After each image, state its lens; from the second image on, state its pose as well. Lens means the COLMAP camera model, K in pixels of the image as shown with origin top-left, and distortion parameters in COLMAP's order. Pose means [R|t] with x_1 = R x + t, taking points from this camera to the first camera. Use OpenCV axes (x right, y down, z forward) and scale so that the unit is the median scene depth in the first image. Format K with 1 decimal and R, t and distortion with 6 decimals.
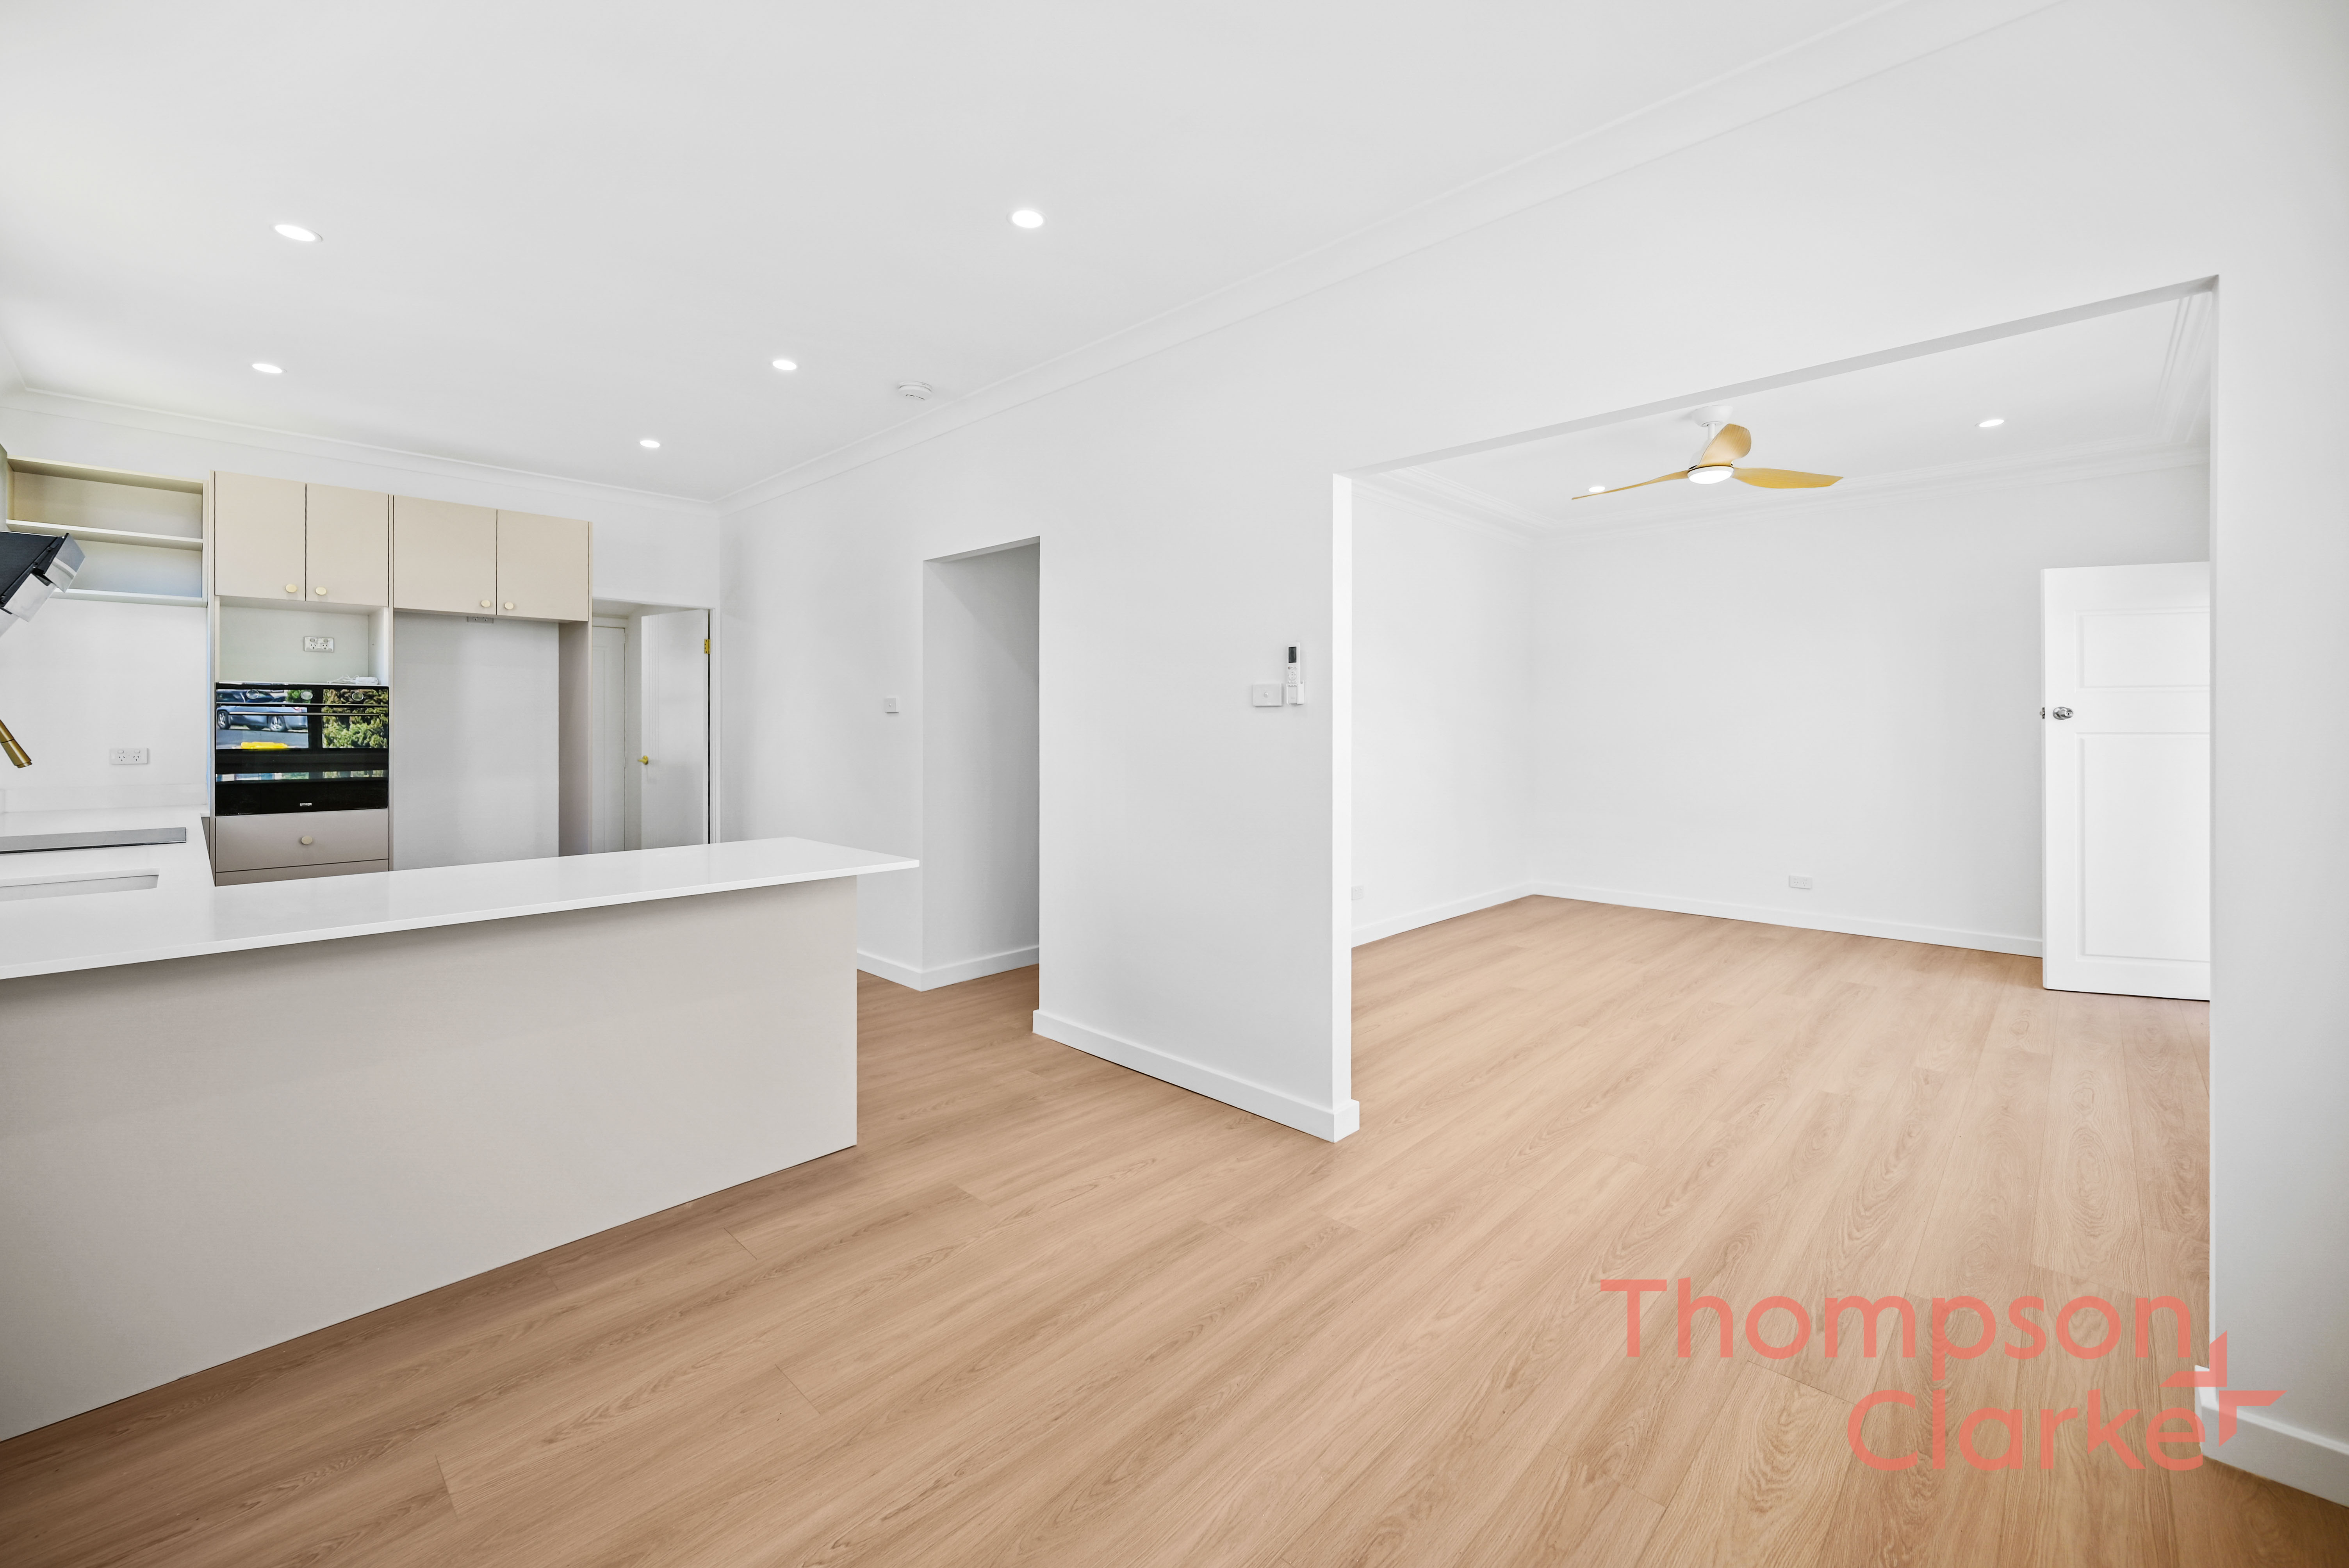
lens RADIAL K [[958.4, 0, 1179.9], [0, 958.4, 726.7], [0, 0, 1]] dist [-0.001889, -0.001093]
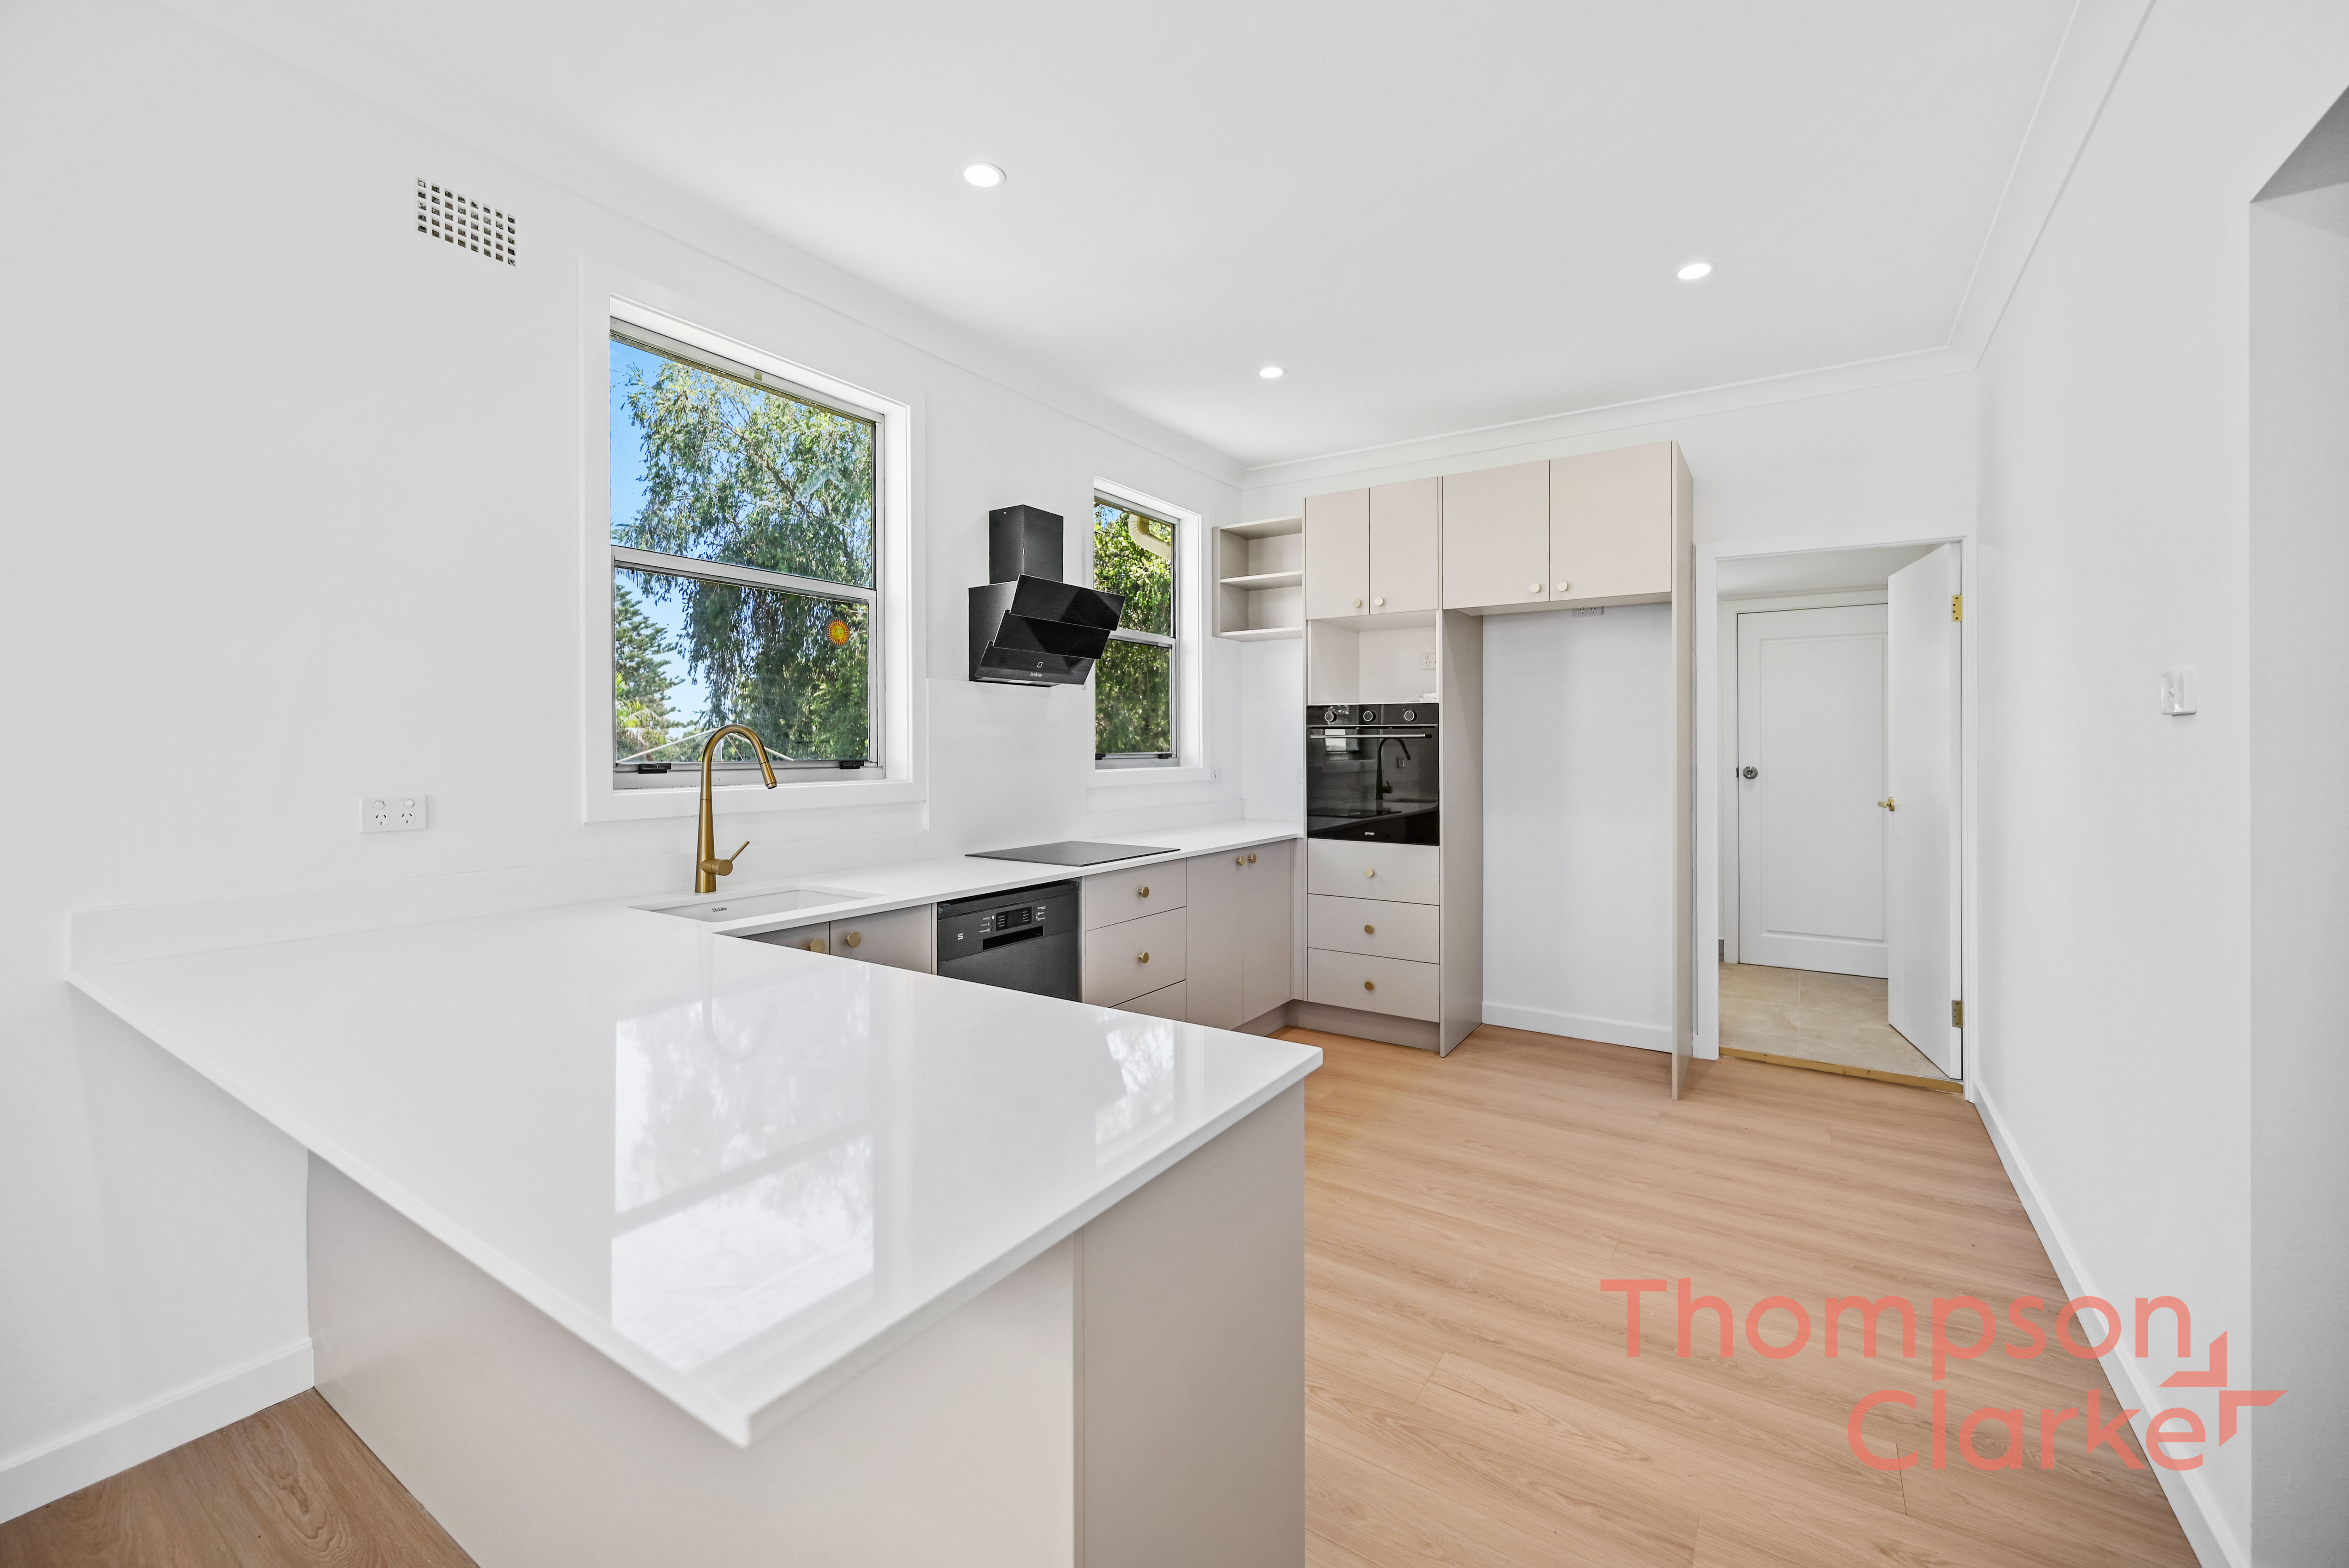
lens RADIAL K [[958.4, 0, 1169.7], [0, 958.4, 750.3], [0, 0, 1]] dist [-0.001889, -0.001093]
pose [[0.175351, 0.007642, -0.984476, -0.029180], [-0.000198, 0.999970, 0.007727, -0.006761], [0.984506, -0.001160, 0.175347, 0.613143]]
